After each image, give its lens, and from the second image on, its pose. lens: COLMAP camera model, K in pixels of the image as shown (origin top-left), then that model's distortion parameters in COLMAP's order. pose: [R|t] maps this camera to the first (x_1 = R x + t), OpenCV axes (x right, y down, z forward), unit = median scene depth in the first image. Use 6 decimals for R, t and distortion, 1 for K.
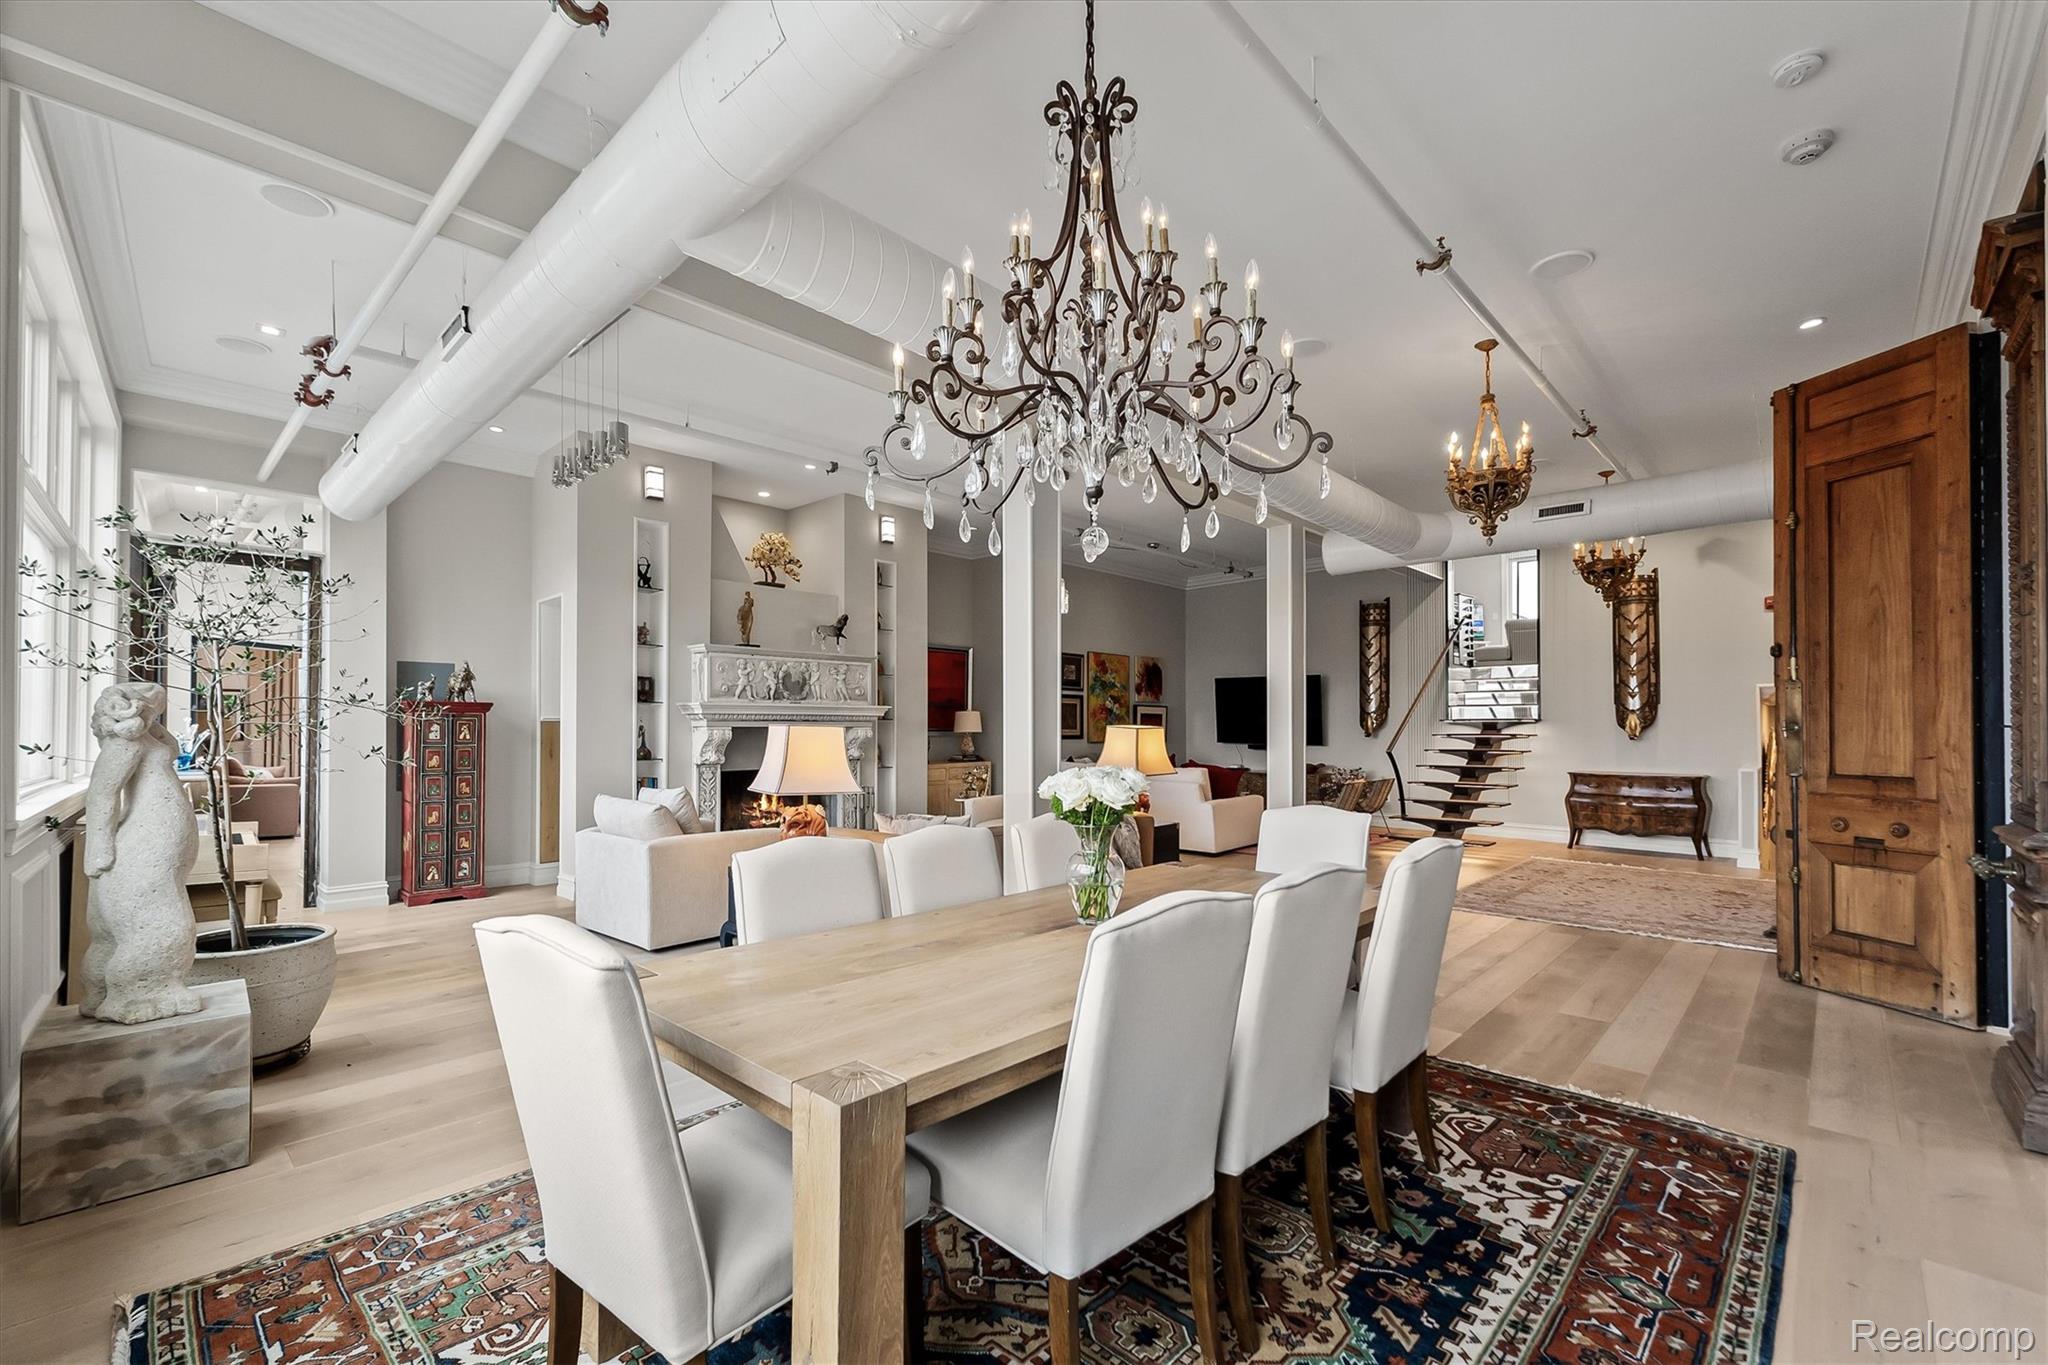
lens RADIAL K [[820.2, 0, 1007.9], [0, 820.2, 706.7], [0, 0, 1]] dist [-0.000688, -0.000153]
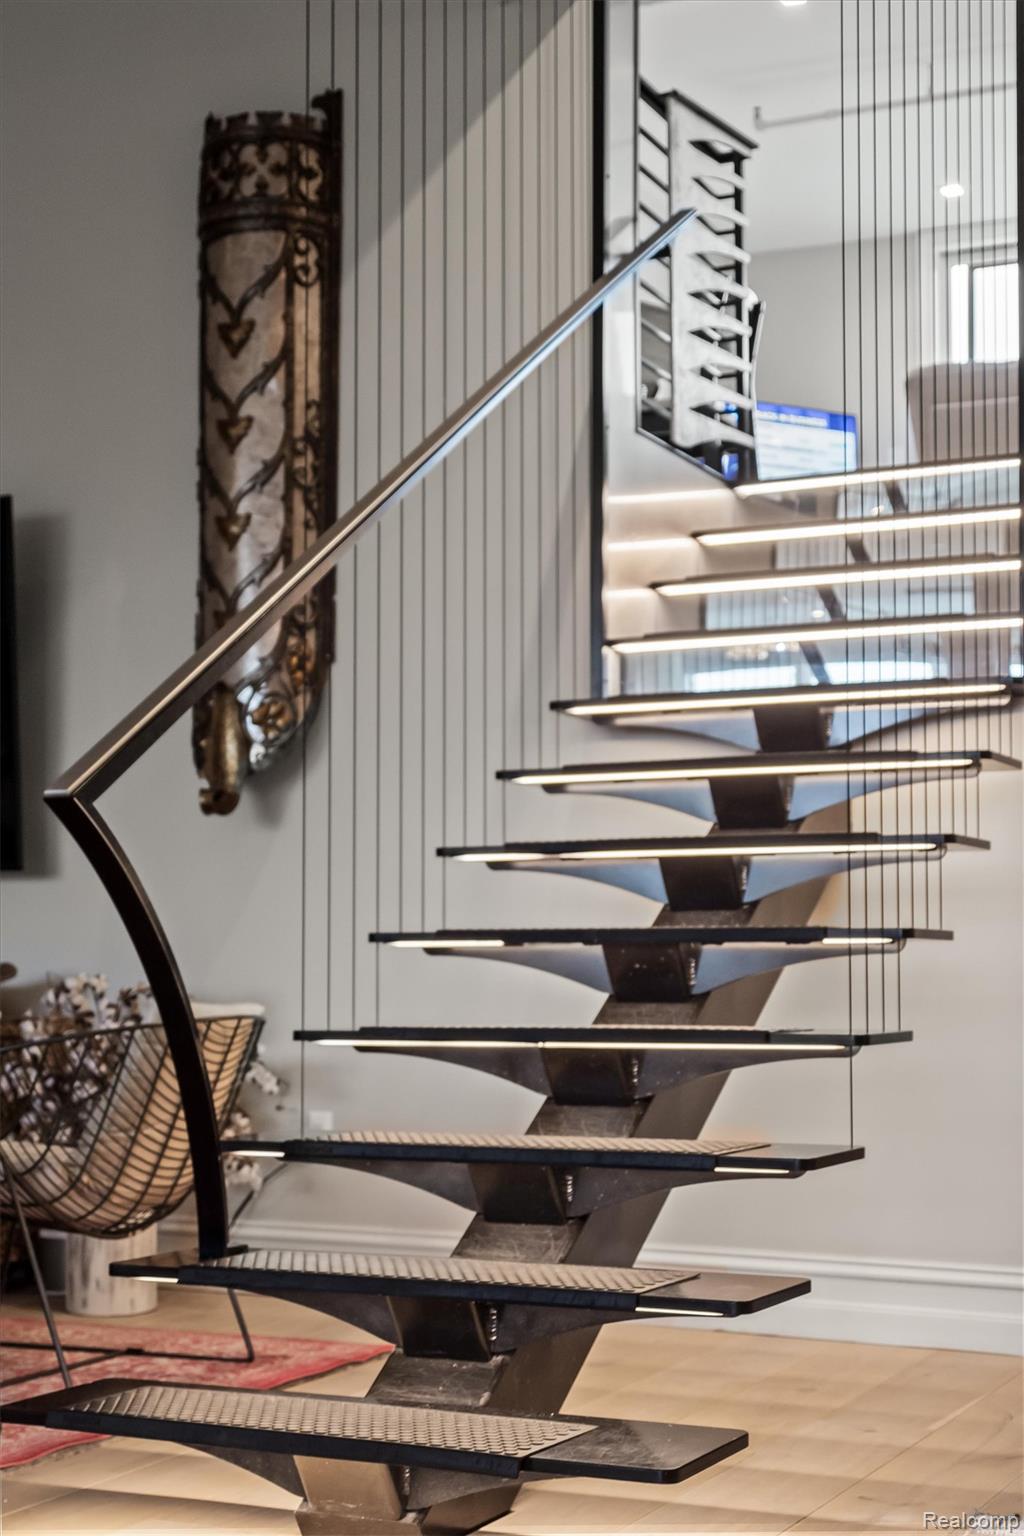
lens RADIAL K [[2492.9, 0, 513.1], [0, 2492.9, 770.7], [0, 0, 1]] dist [0.047228, 0.000000]
pose [[0.935793, 0.011971, 0.352347, 0.365294], [0.002125, 0.999214, -0.039592, 0.060687], [-0.352544, 0.037799, 0.935031, 0.541869]]
